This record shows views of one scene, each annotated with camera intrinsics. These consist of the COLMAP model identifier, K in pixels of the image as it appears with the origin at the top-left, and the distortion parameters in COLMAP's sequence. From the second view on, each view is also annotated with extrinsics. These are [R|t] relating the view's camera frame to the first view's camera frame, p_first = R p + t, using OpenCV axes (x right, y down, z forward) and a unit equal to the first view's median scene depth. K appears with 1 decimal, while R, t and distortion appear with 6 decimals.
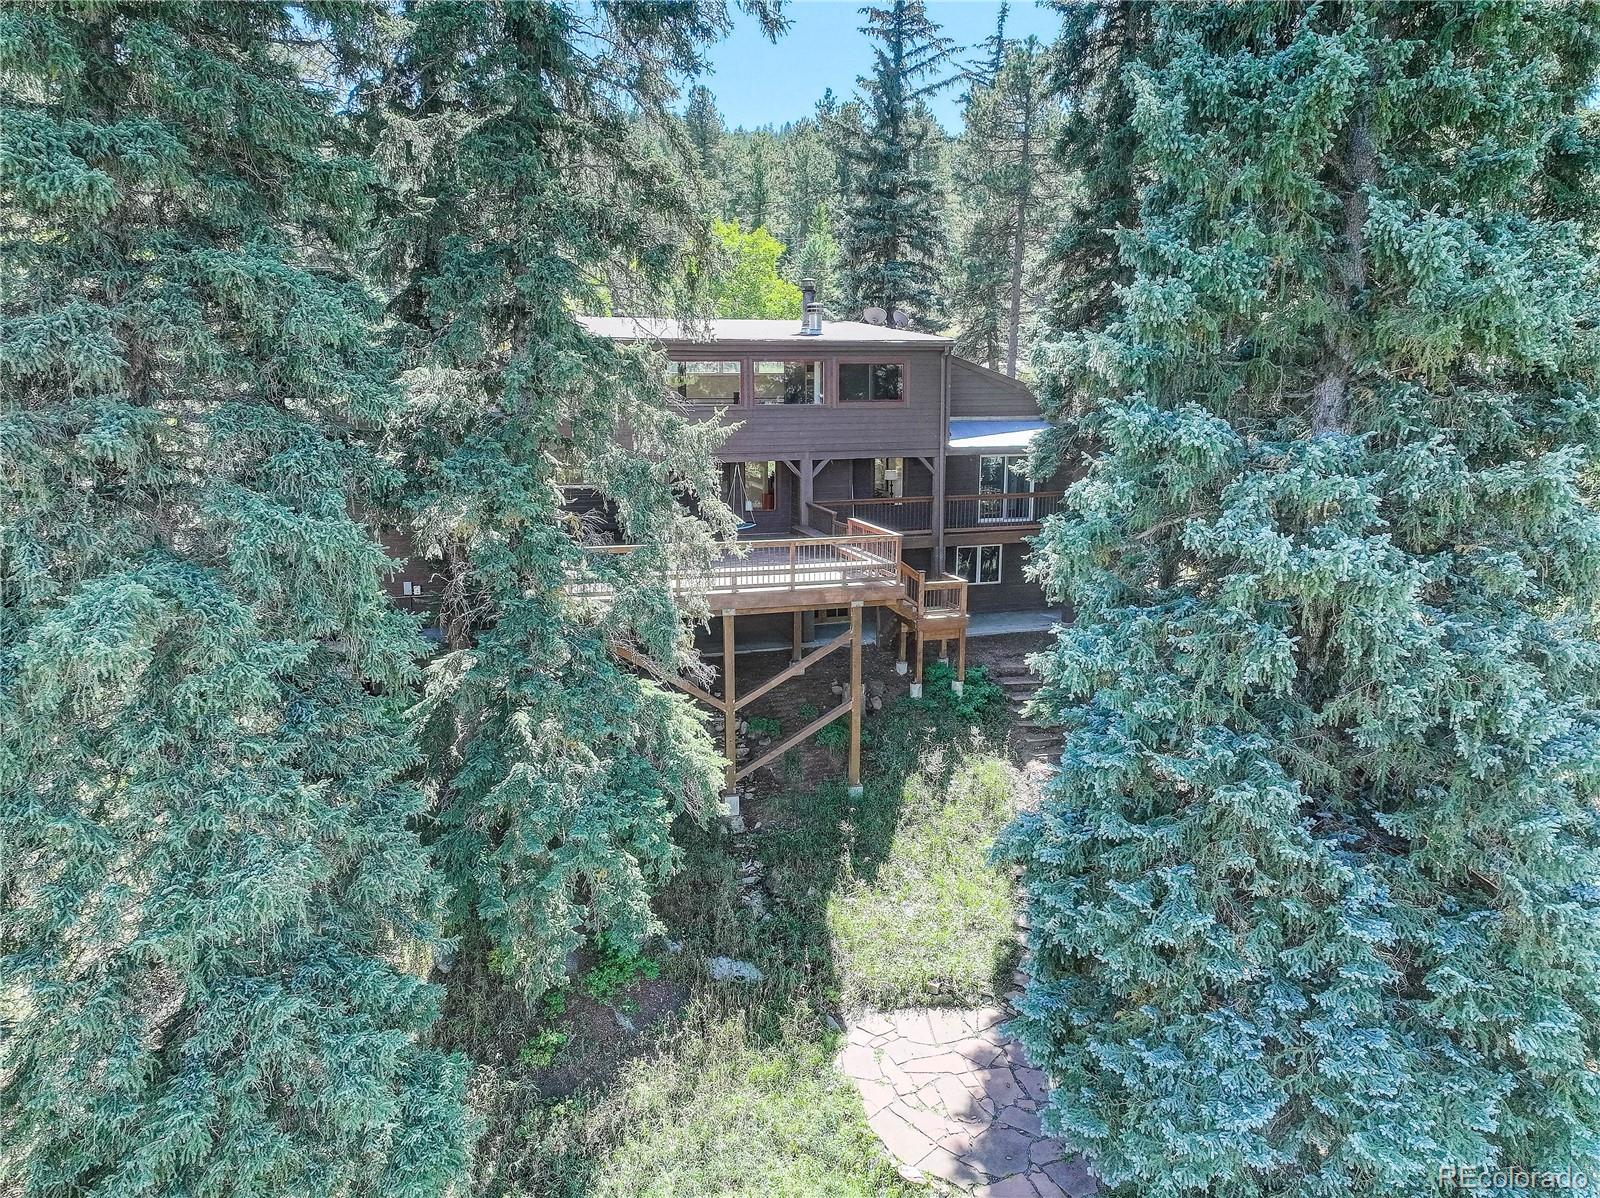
lens RADIAL K [[1117.9, 0, 805.9], [0, 1117.9, 595.8], [0, 0, 1]] dist [0.016127, 0.017080]
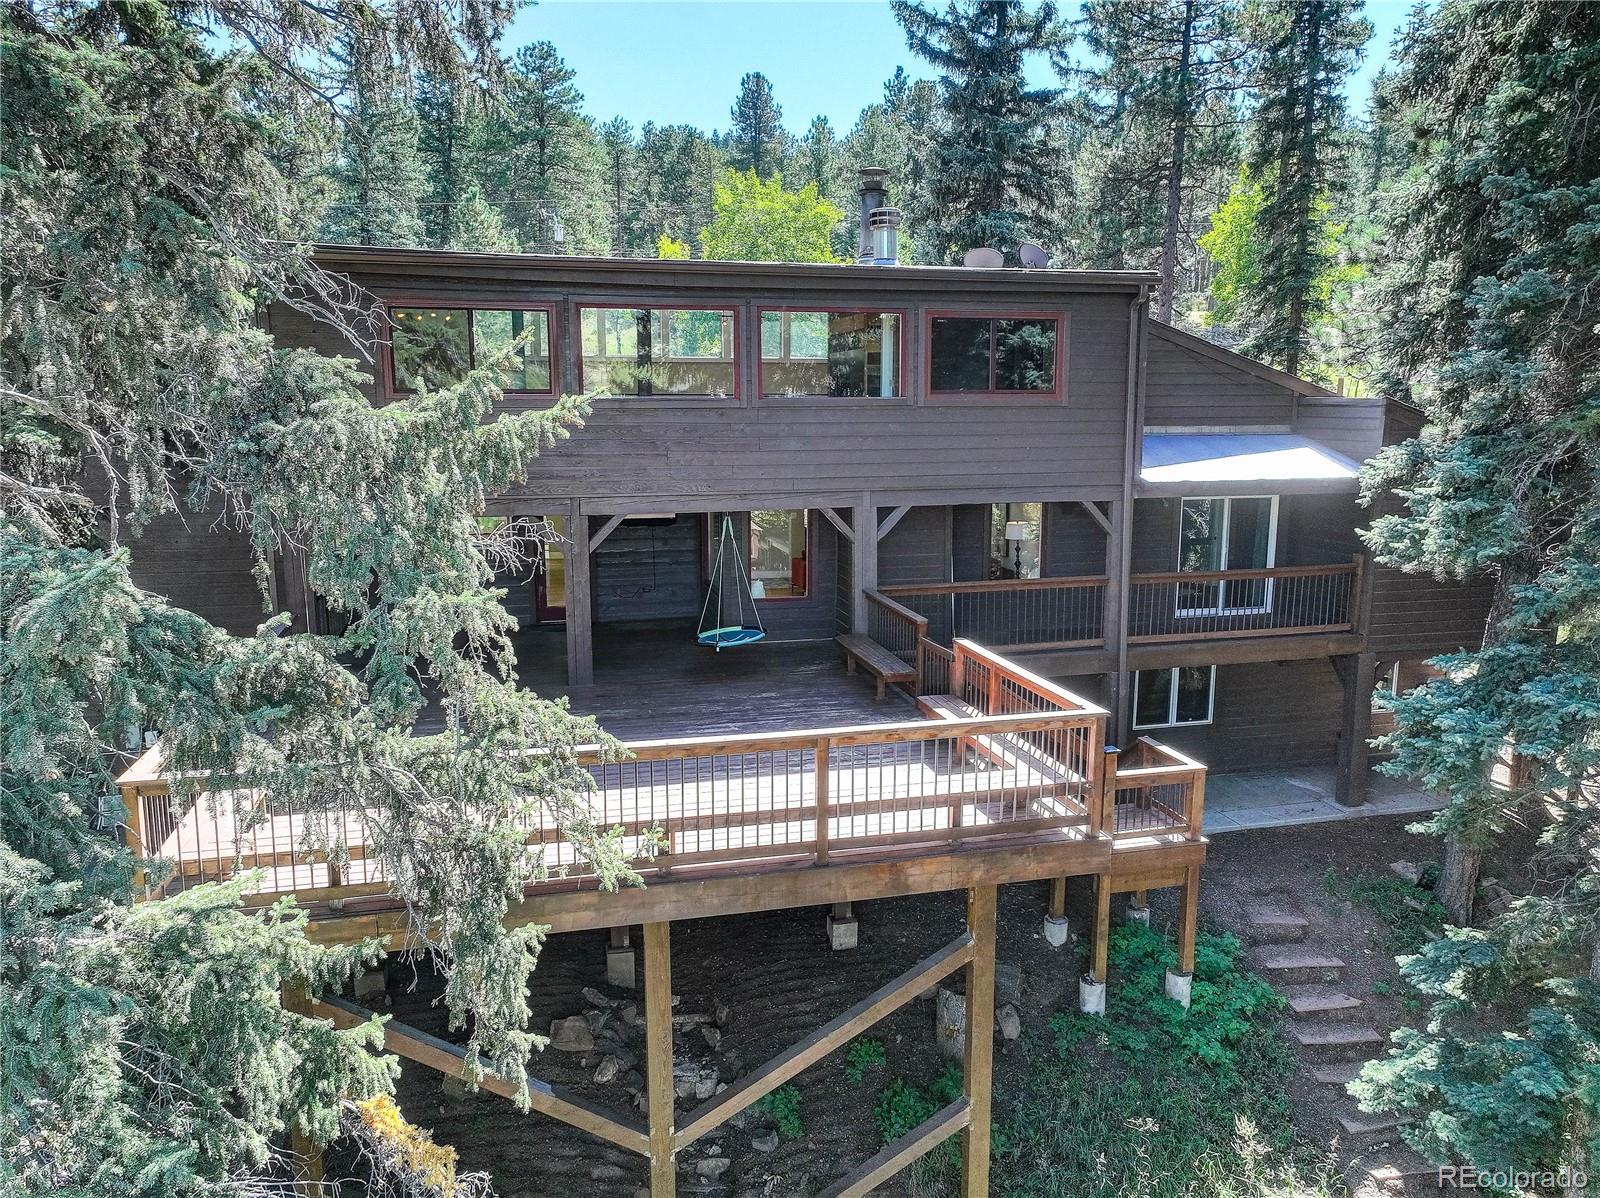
lens RADIAL K [[1117.9, 0, 795.3], [0, 1117.9, 606.4], [0, 0, 1]] dist [0.016127, 0.017080]
pose [[0.997714, 0.006561, -0.067258, 0.003332], [-0.007730, 0.999823, -0.017134, -0.065276], [0.067134, 0.017615, 0.997588, 0.471990]]
